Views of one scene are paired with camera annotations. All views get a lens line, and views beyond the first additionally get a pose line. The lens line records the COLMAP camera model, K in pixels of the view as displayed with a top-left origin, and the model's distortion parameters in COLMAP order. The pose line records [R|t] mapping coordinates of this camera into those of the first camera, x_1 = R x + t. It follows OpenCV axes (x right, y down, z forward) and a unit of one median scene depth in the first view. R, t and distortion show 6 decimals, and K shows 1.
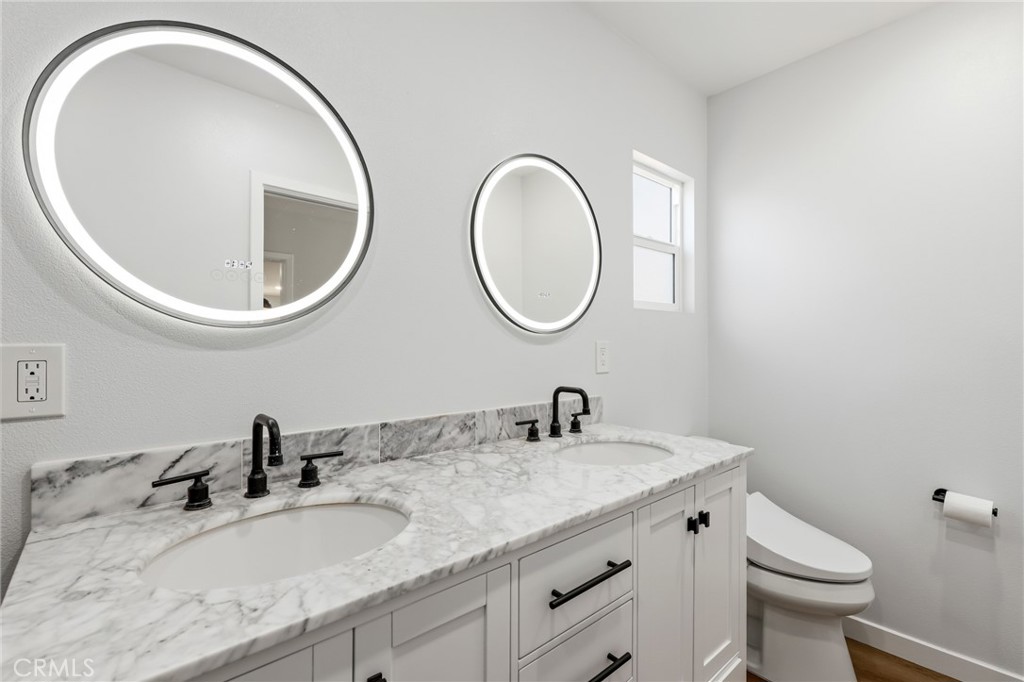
lens RADIAL K [[465.6, 0, 513.9], [0, 465.6, 349.3], [0, 0, 1]] dist [-0.002255, 0.000013]
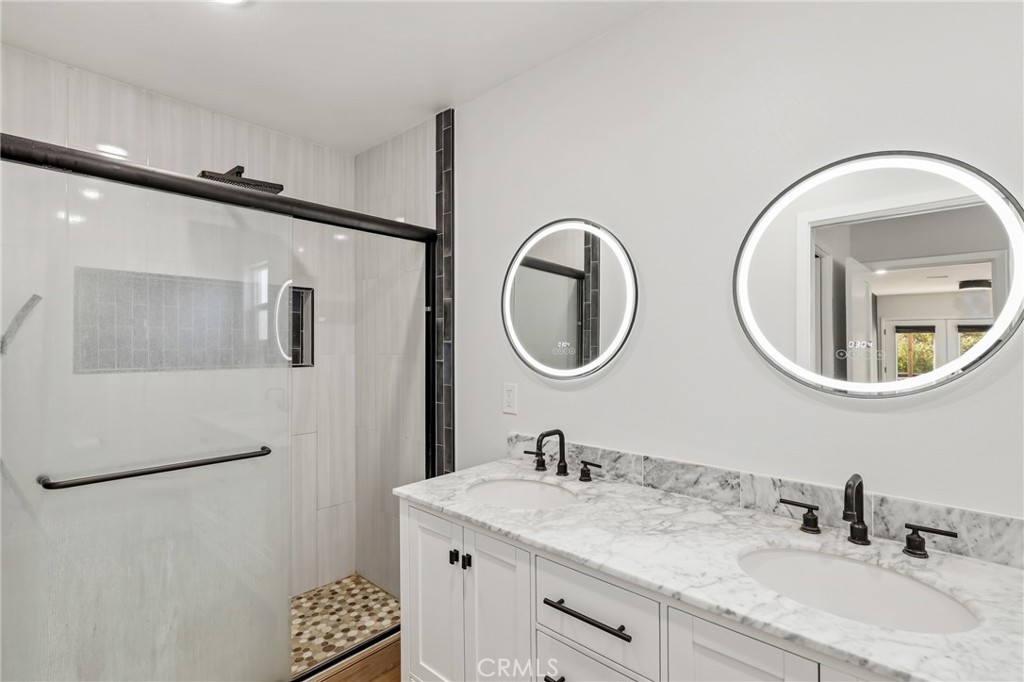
lens RADIAL K [[465.6, 0, 513.9], [0, 465.6, 349.3], [0, 0, 1]] dist [-0.002255, 0.000013]
pose [[0.111375, 0.009043, -0.993737, 1.013779], [-0.014272, 0.999870, 0.007499, -0.150892], [0.993676, 0.013347, 0.111490, 0.514028]]
